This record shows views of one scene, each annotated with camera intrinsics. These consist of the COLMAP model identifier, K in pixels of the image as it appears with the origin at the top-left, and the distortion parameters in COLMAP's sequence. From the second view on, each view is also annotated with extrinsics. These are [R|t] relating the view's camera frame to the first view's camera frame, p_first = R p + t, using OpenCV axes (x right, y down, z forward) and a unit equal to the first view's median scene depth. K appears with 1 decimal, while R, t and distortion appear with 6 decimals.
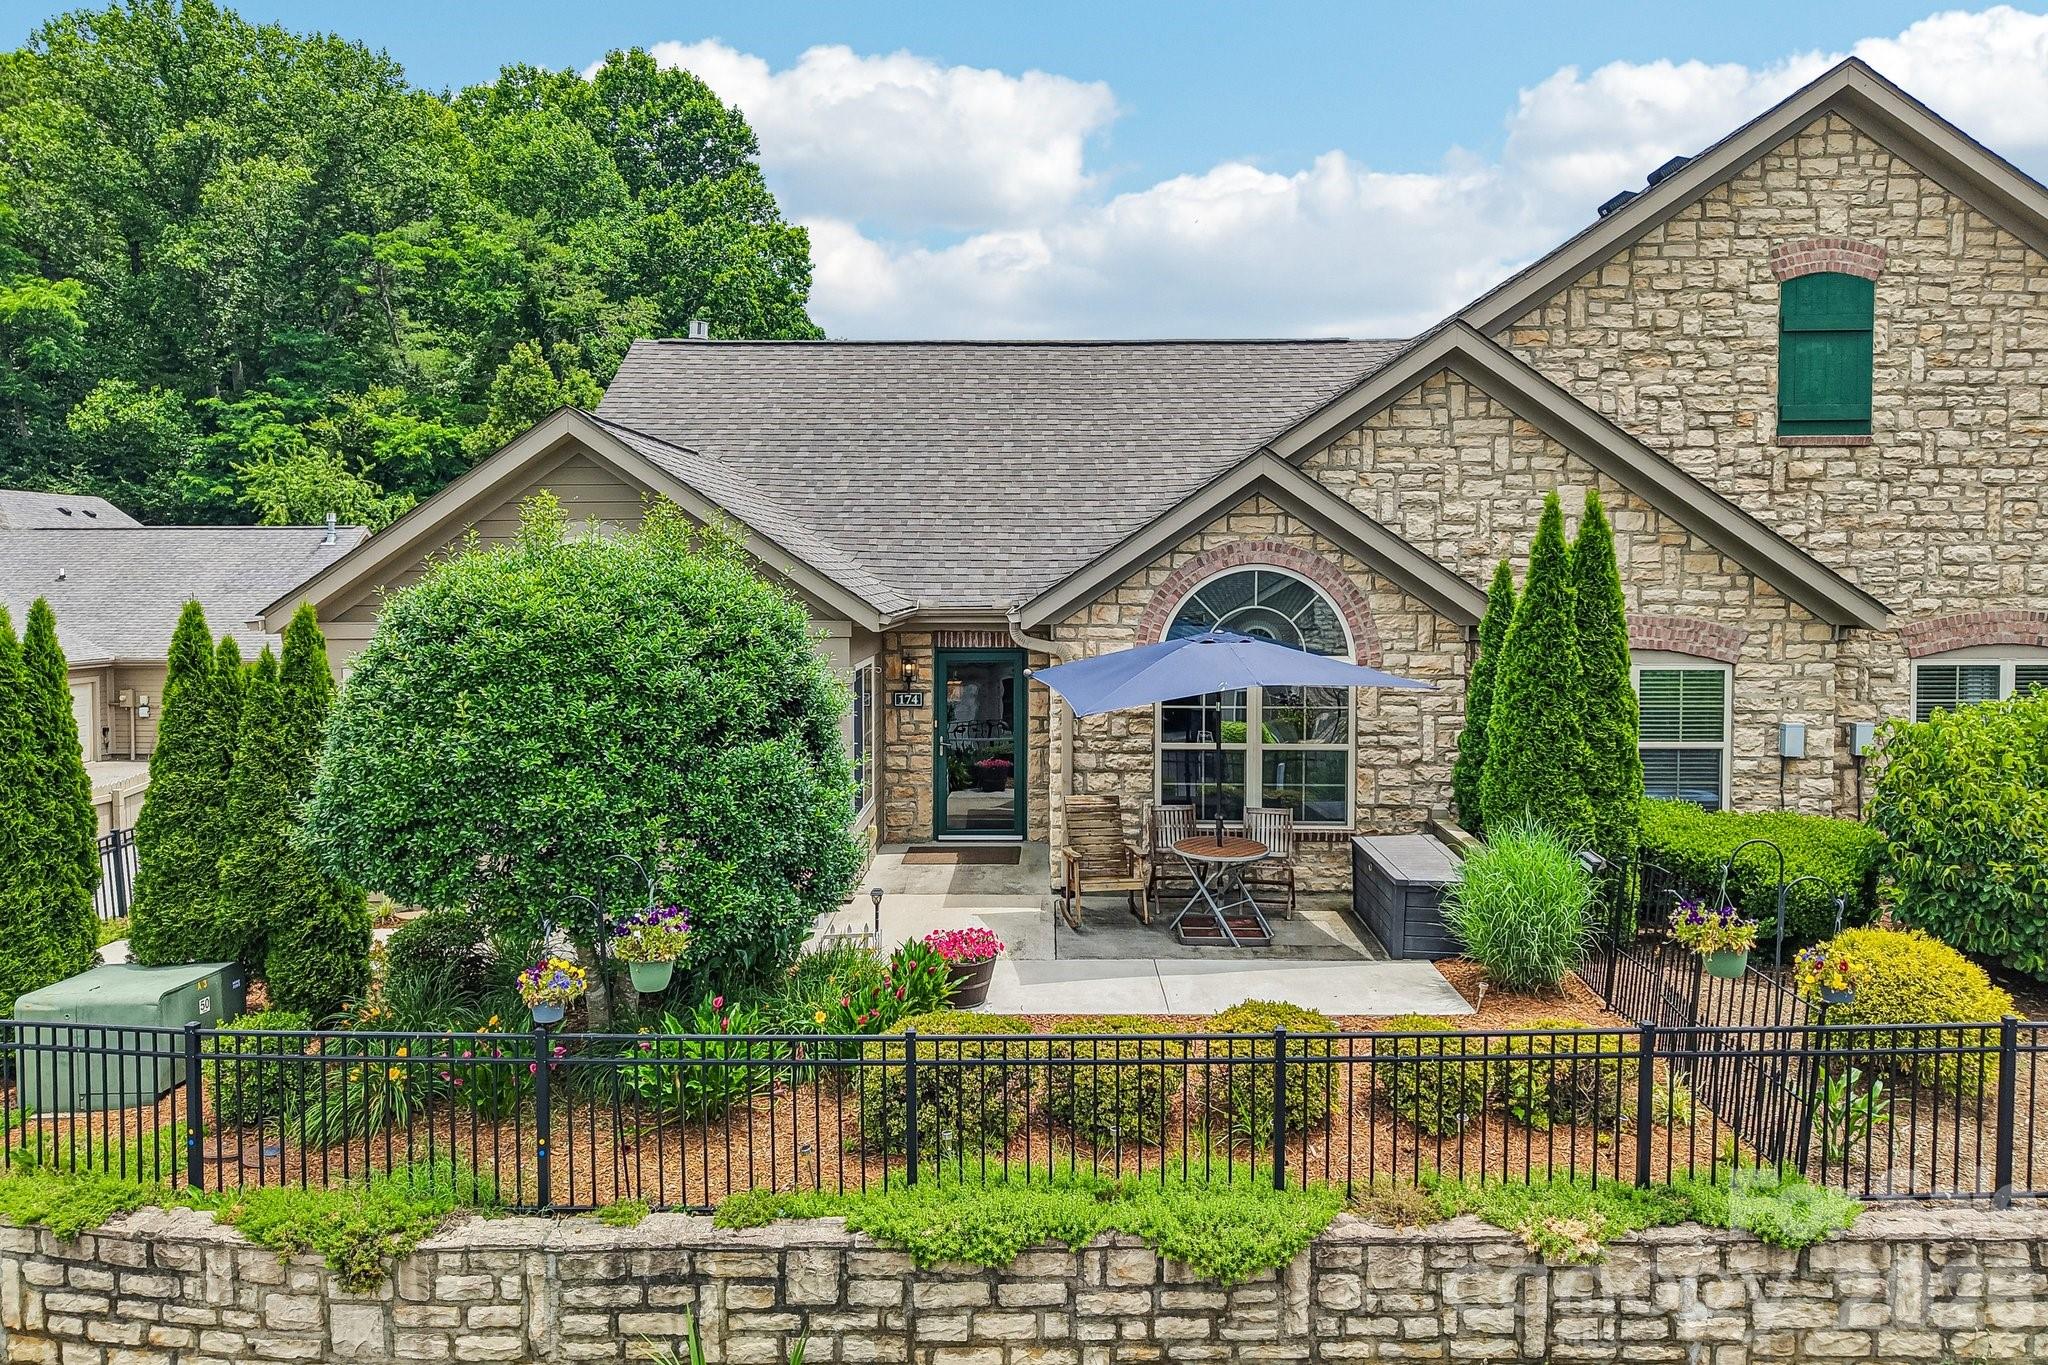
lens RADIAL K [[1404.7, 0, 1021.5], [0, 1404.7, 670.1], [0, 0, 1]] dist [0.013364, -0.003705]
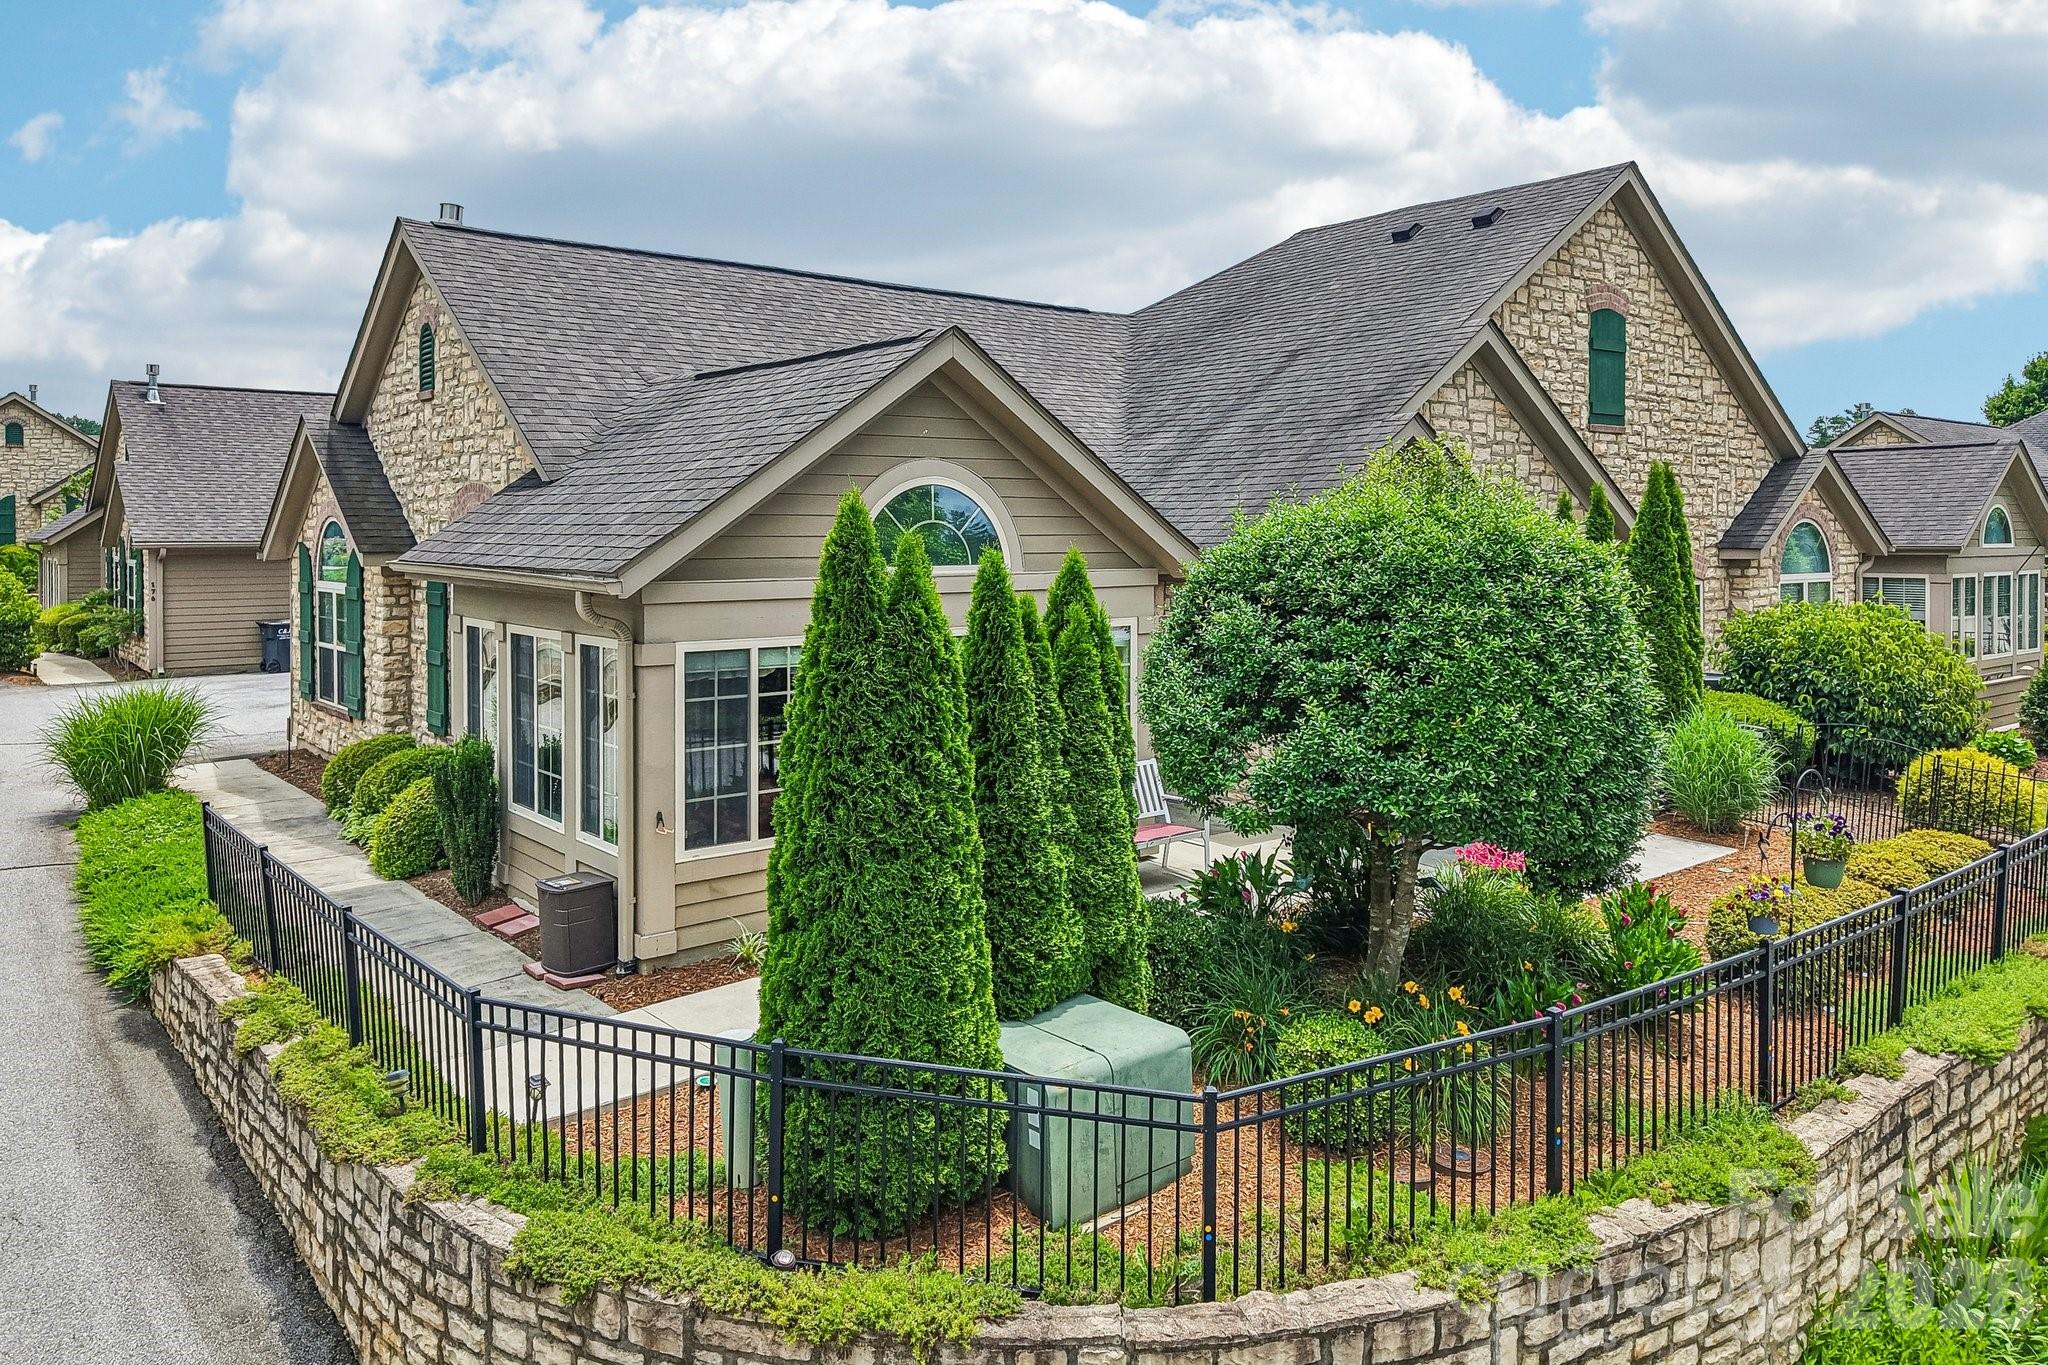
lens RADIAL K [[1404.7, 0, 1021.5], [0, 1404.7, 670.1], [0, 0, 1]] dist [0.013364, -0.003705]
pose [[0.754360, -0.065839, 0.653151, -0.819033], [0.046719, 0.997819, 0.046623, -0.014248], [-0.654797, -0.004656, 0.755791, 0.315694]]
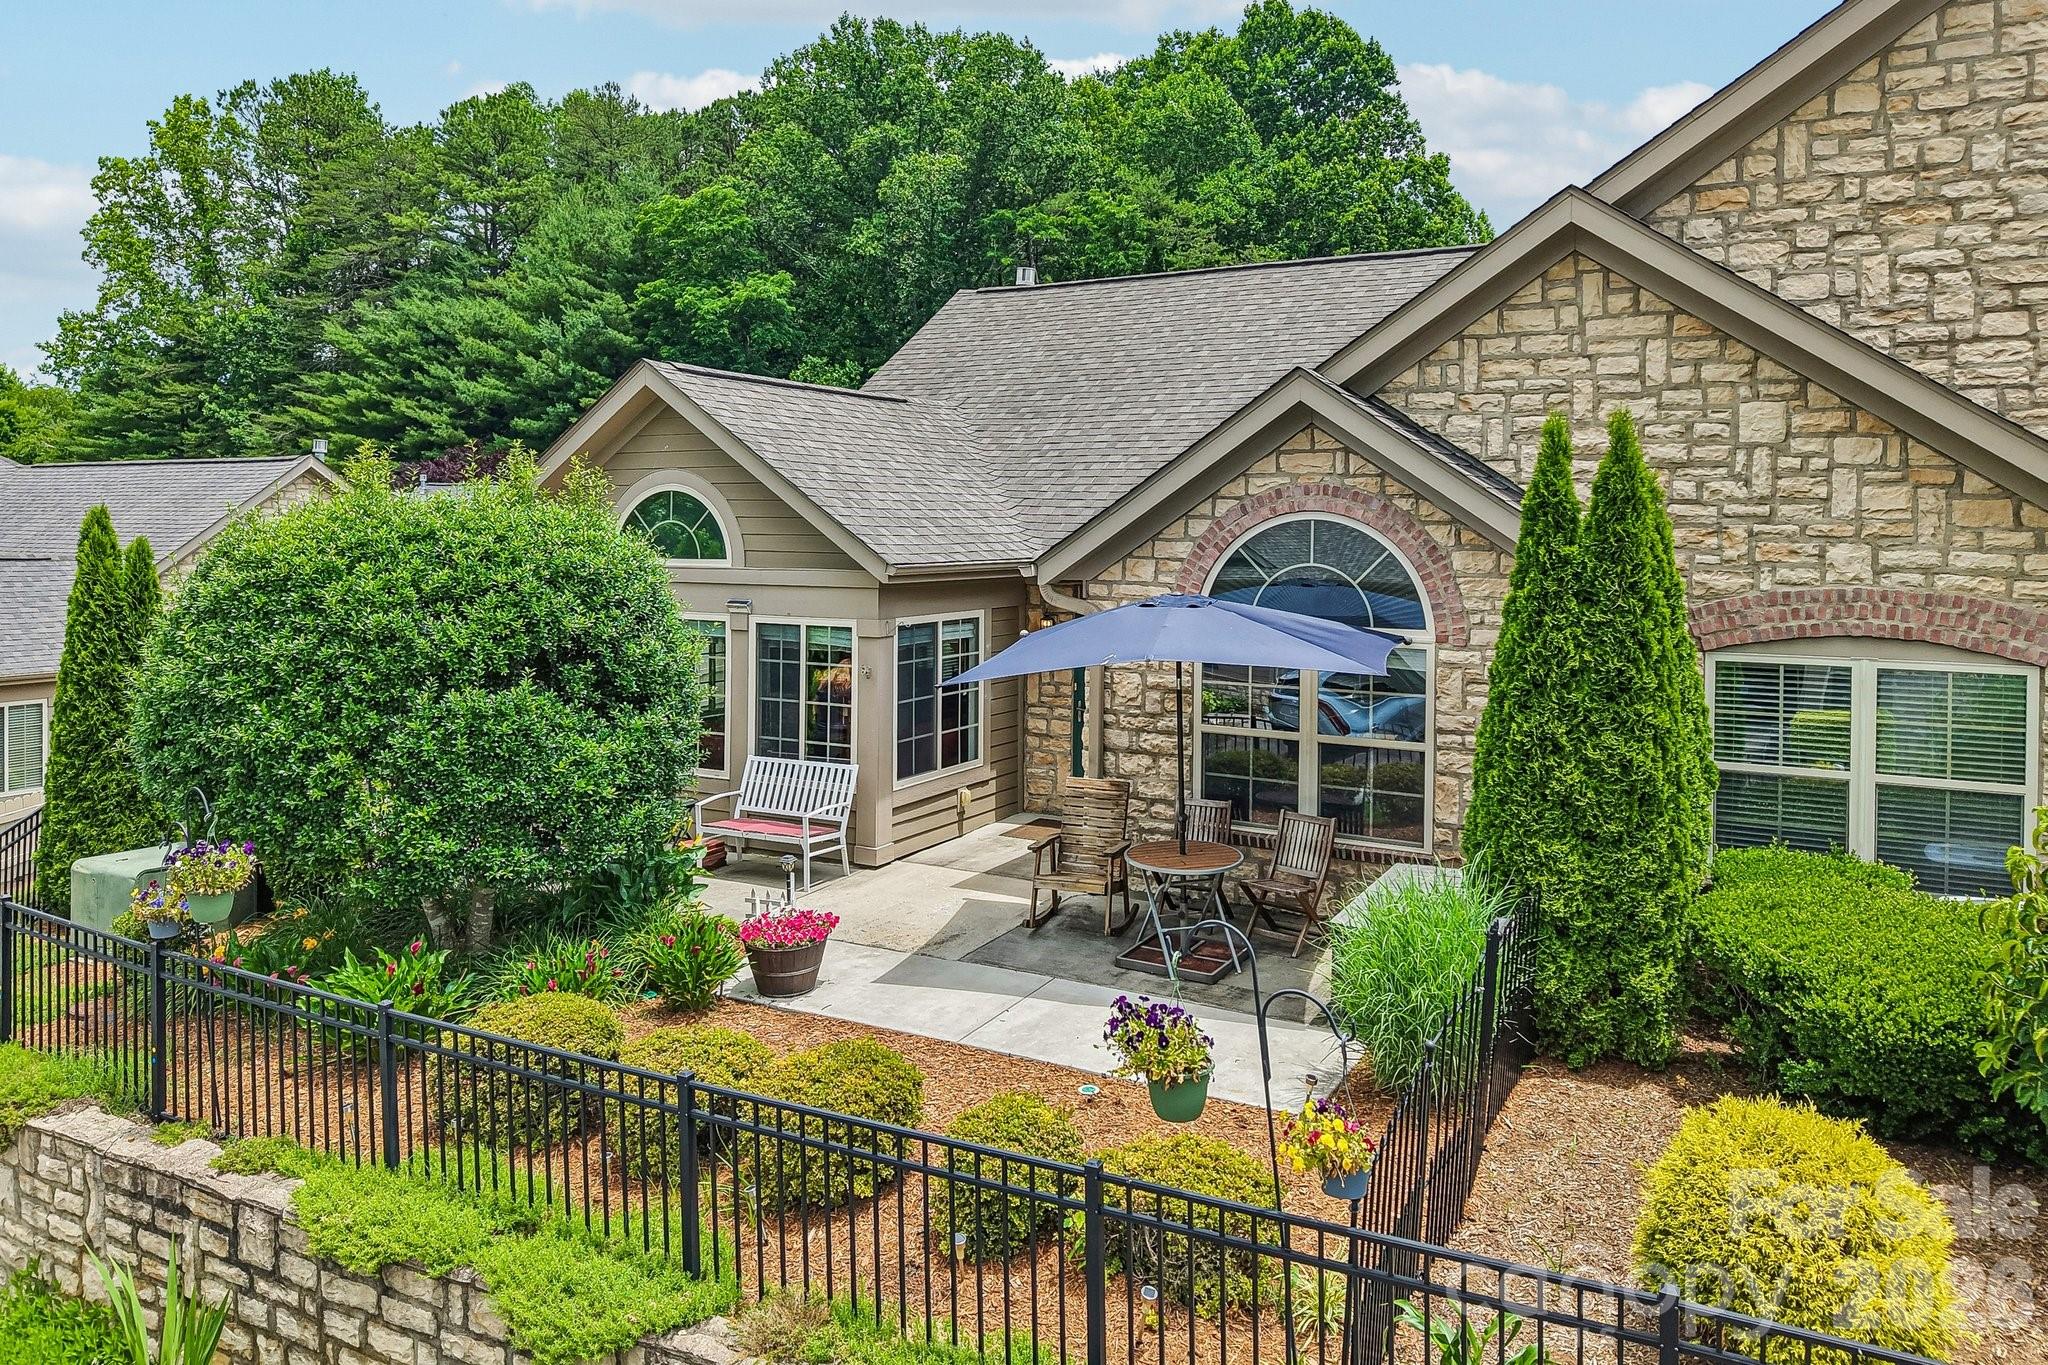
lens RADIAL K [[1436.3, 0, 977.3], [0, 1436.3, 582.2], [0, 0, 1]] dist [0.008693, -0.002211]
pose [[0.876994, 0.025620, -0.479818, 0.392338], [-0.038584, 0.999108, -0.017175, -0.013094], [0.478950, 0.033576, 0.877200, 0.179705]]
